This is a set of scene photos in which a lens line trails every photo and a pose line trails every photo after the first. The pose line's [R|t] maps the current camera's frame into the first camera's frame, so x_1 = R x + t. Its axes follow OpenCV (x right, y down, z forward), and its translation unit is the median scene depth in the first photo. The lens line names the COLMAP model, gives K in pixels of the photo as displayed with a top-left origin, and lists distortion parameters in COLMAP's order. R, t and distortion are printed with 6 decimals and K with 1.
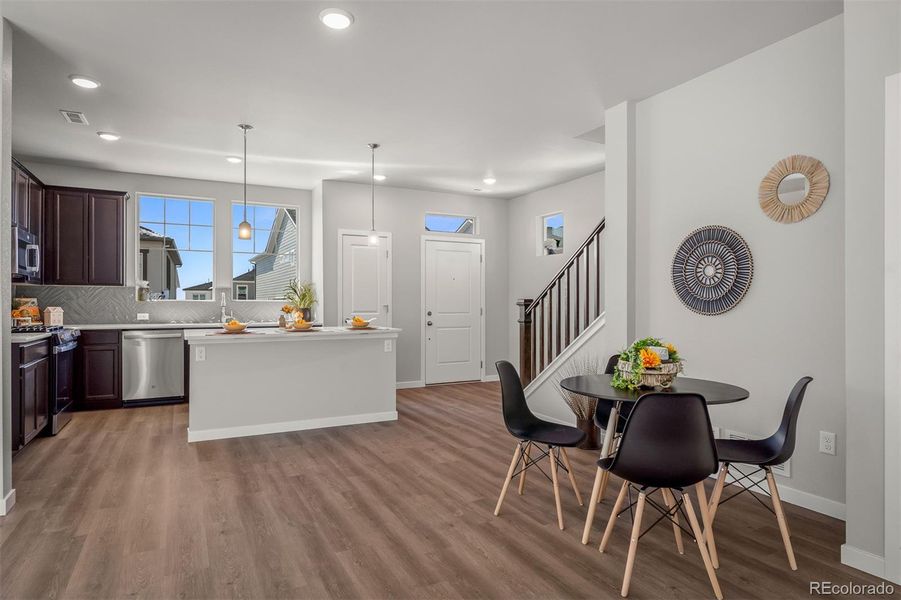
lens RADIAL K [[518.8, 0, 451.8], [0, 518.8, 303.3], [0, 0, 1]] dist [-0.005474, 0.002187]
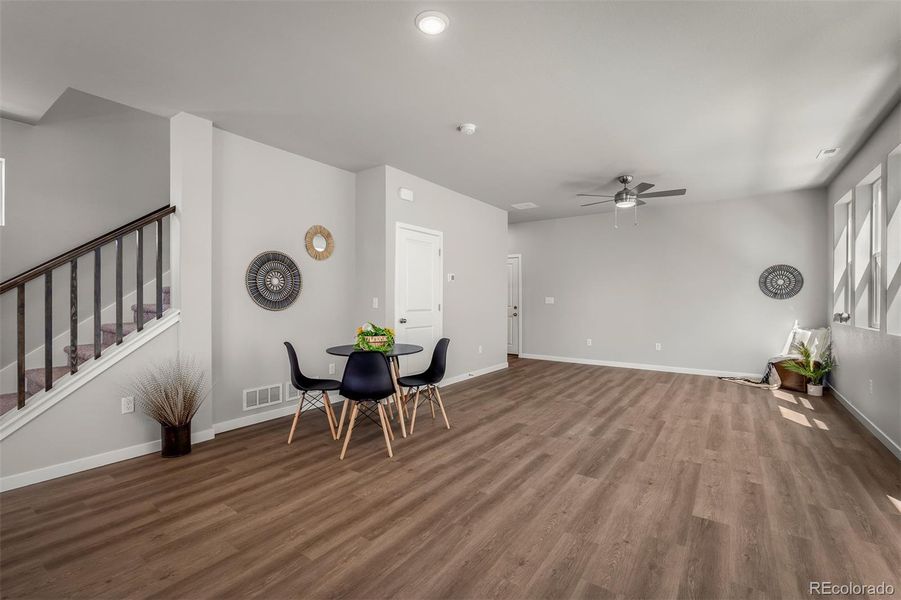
lens RADIAL K [[400.3, 0, 446.9], [0, 400.3, 301.8], [0, 0, 1]] dist [-0.004769, -0.000636]
pose [[-0.451443, -0.008692, 0.892258, -0.557460], [-0.001985, 0.999960, 0.008737, -0.010564], [-0.892298, 0.002173, -0.451442, 0.796862]]
